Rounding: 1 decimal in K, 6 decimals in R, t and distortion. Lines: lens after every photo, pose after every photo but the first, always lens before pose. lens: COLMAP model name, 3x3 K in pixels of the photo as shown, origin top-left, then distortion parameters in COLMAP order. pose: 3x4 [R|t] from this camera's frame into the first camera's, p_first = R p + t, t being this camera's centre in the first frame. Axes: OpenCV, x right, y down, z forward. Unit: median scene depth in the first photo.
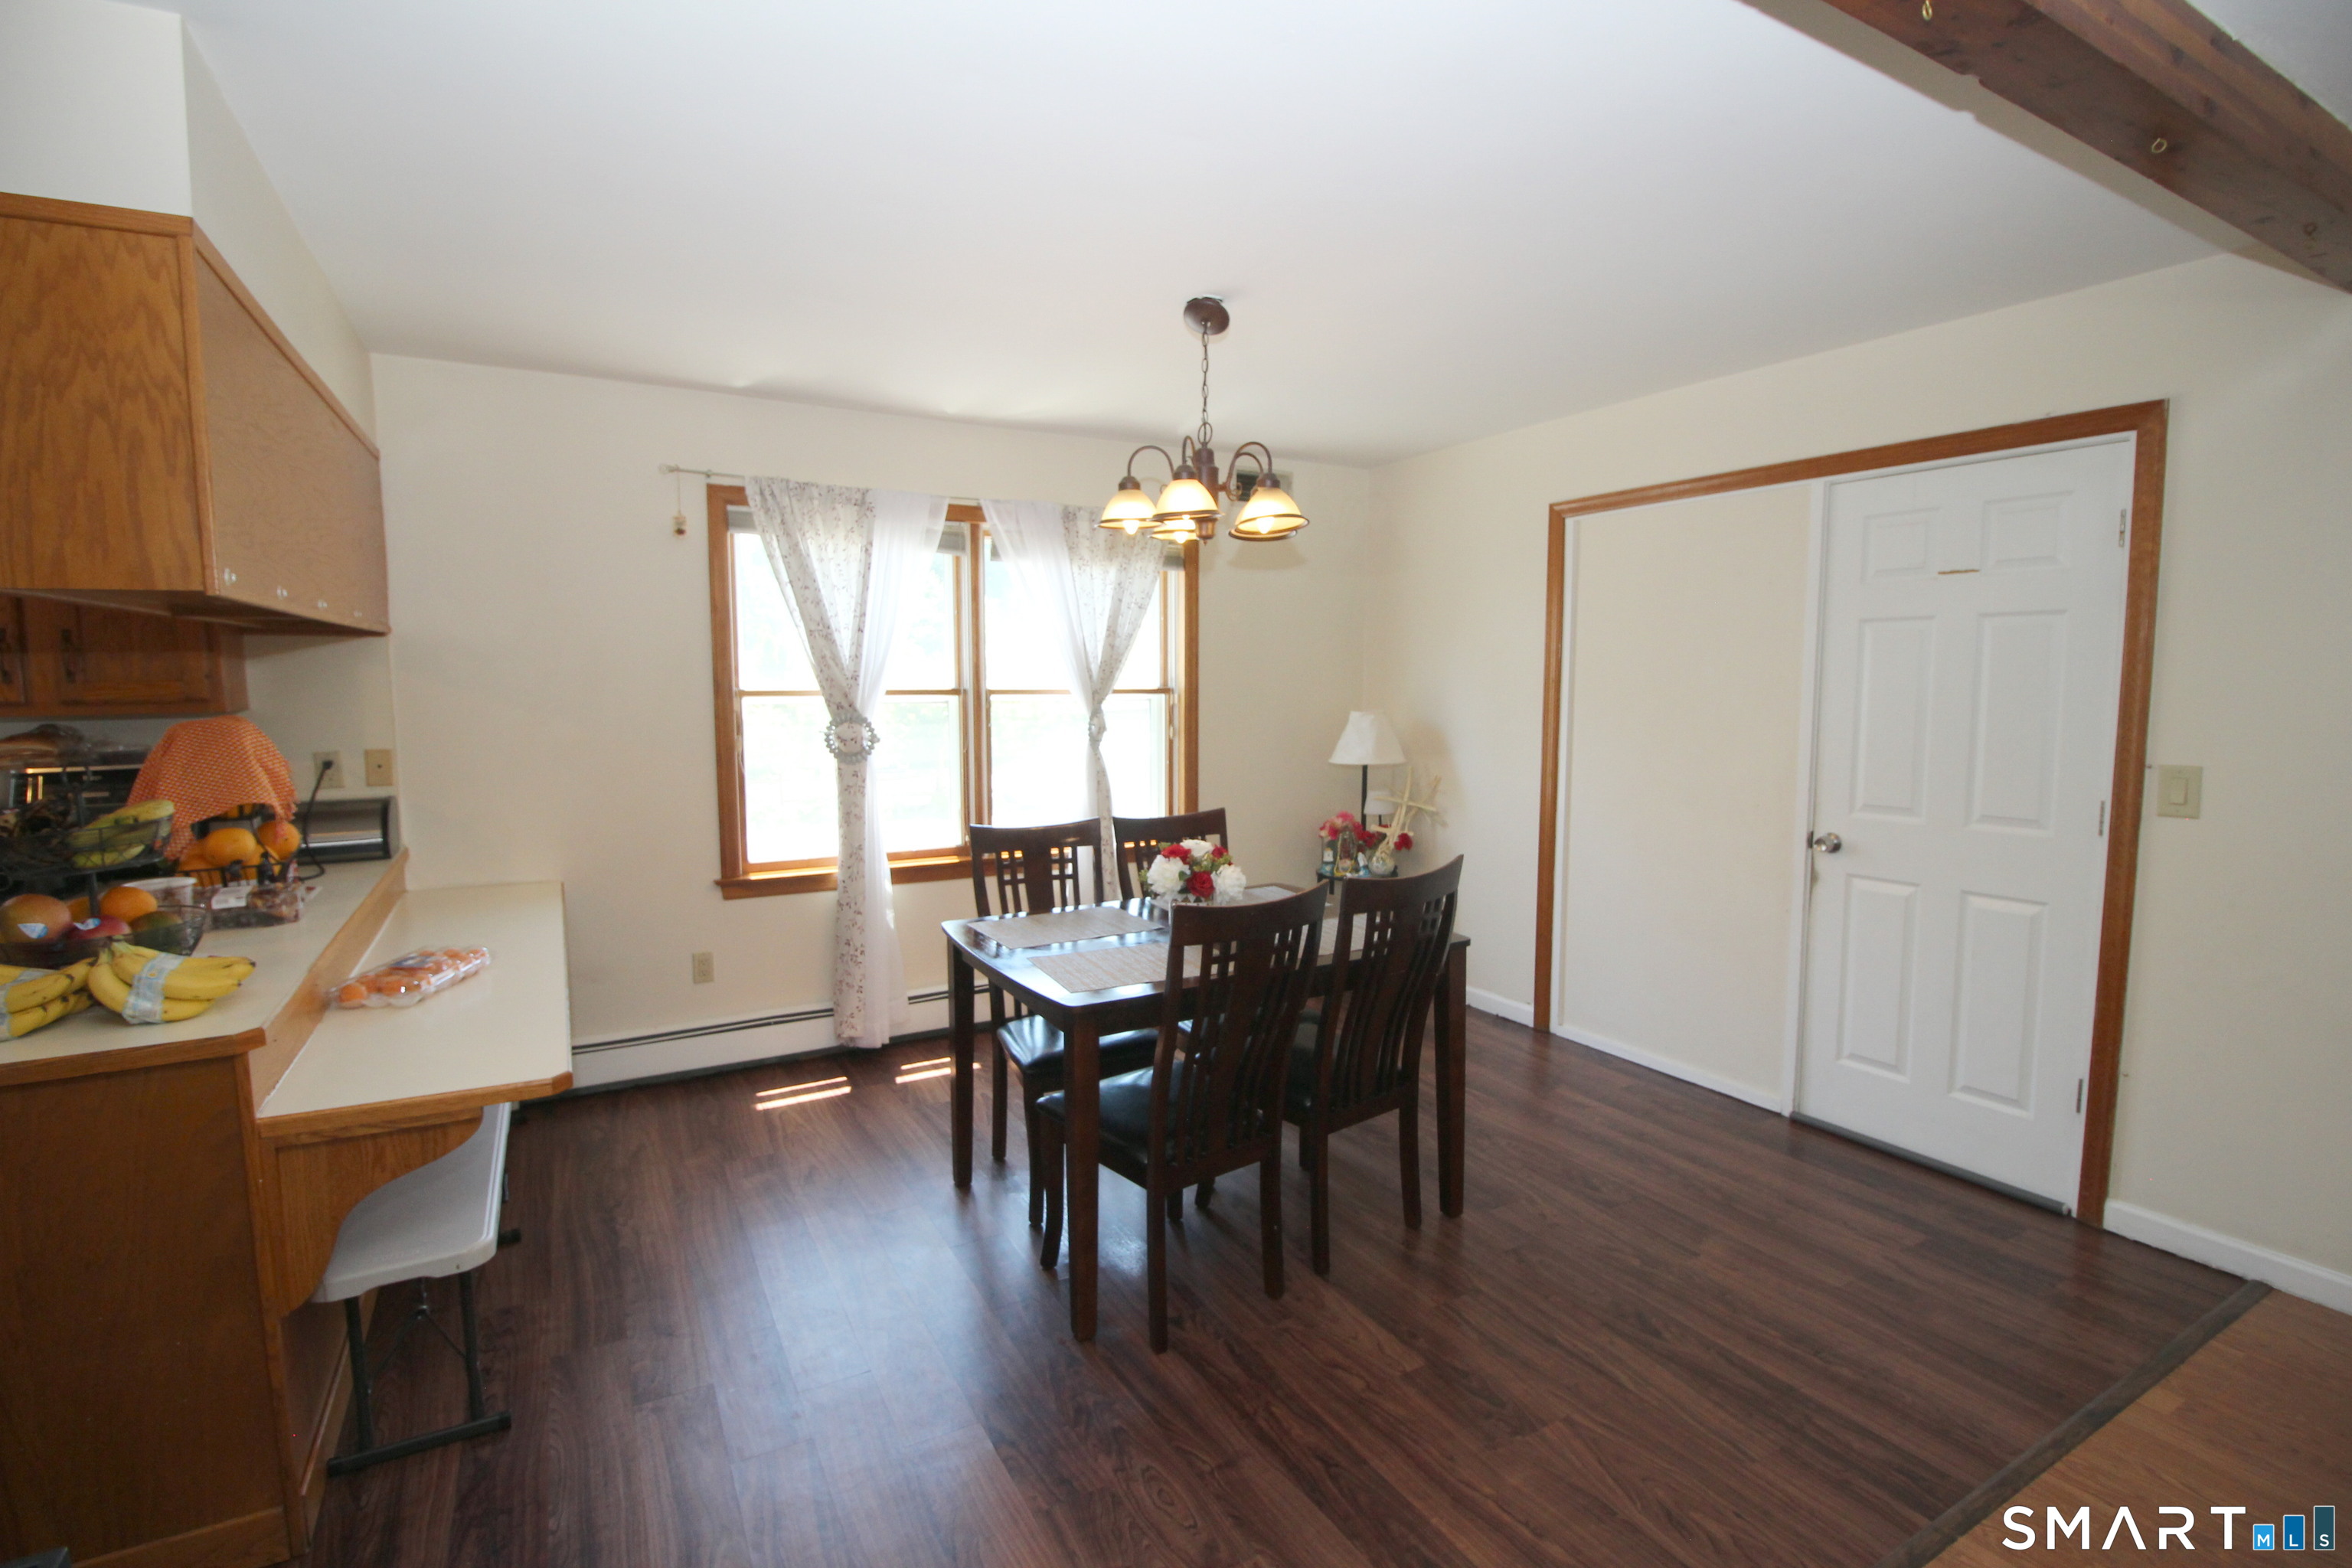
lens RADIAL K [[1092.1, 0, 1176.0], [0, 1092.1, 784.0], [0, 0, 1]] dist [0.003060, -0.000003]
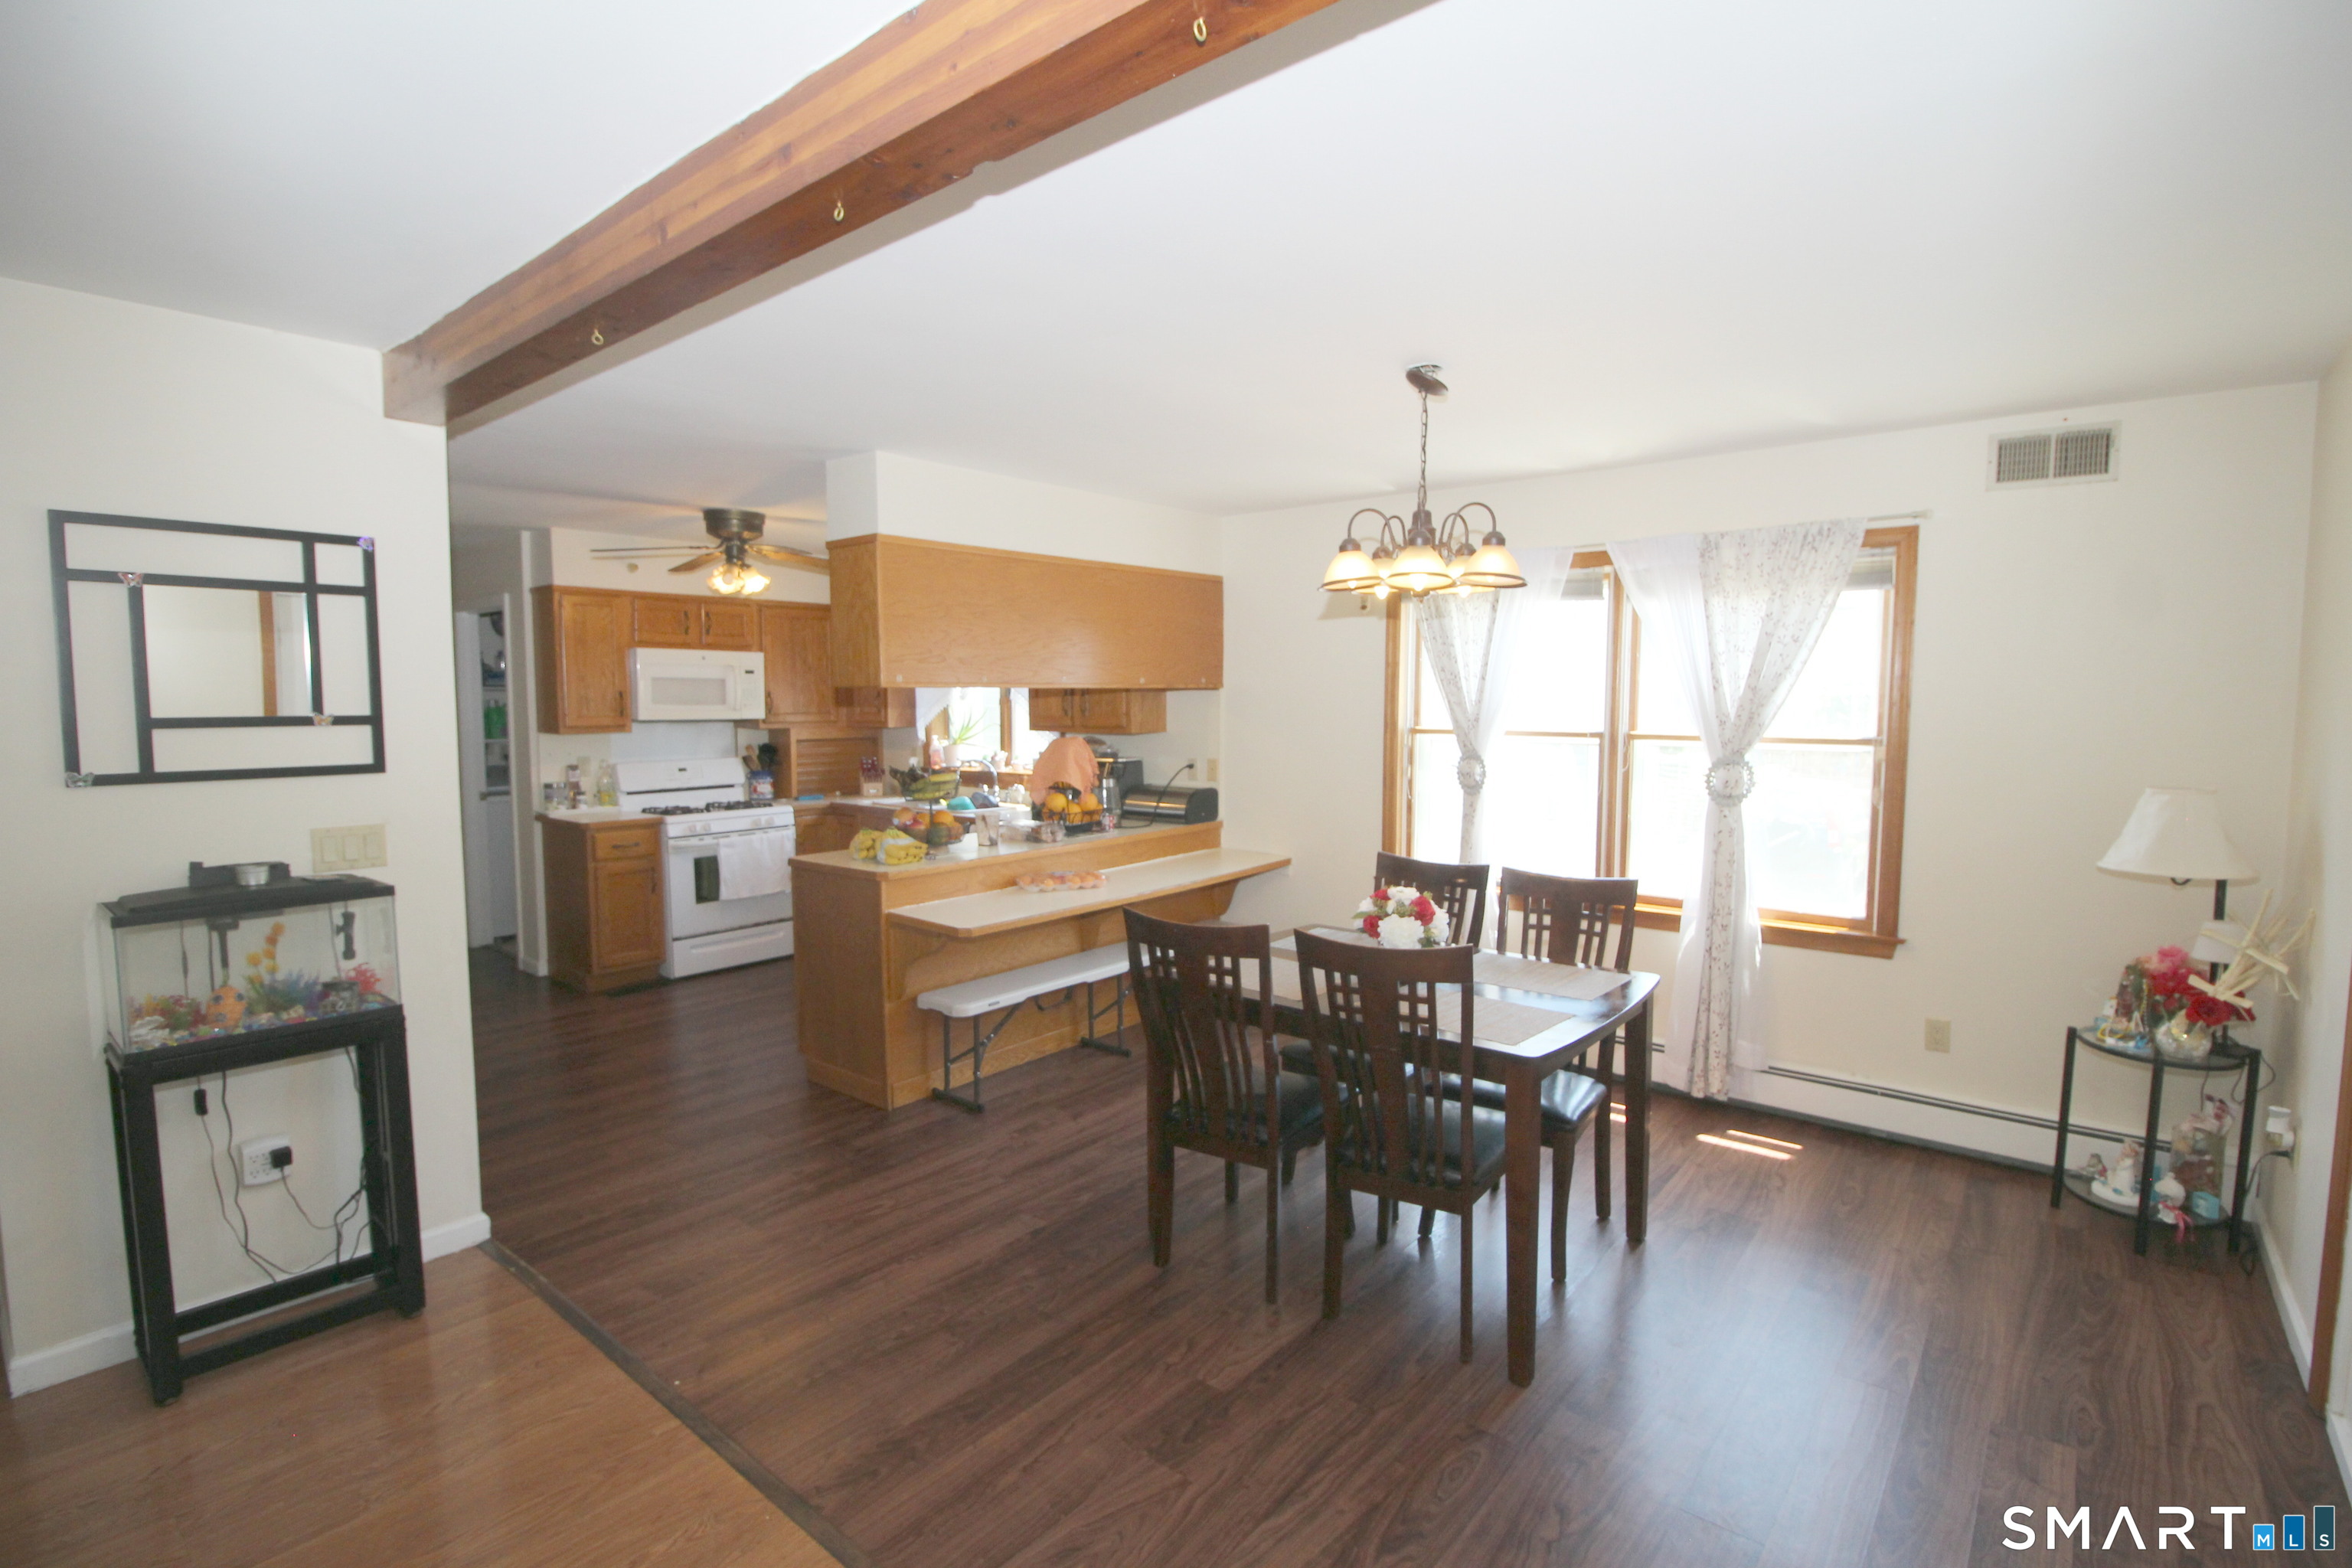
lens RADIAL K [[1103.6, 0, 1176.0], [0, 1103.6, 784.0], [0, 0, 1]] dist [-0.033349, -0.000049]
pose [[0.345250, 0.073792, -0.935605, 0.663804], [-0.096144, 0.994440, 0.042954, -0.050288], [0.933573, 0.075123, 0.350425, 0.319378]]
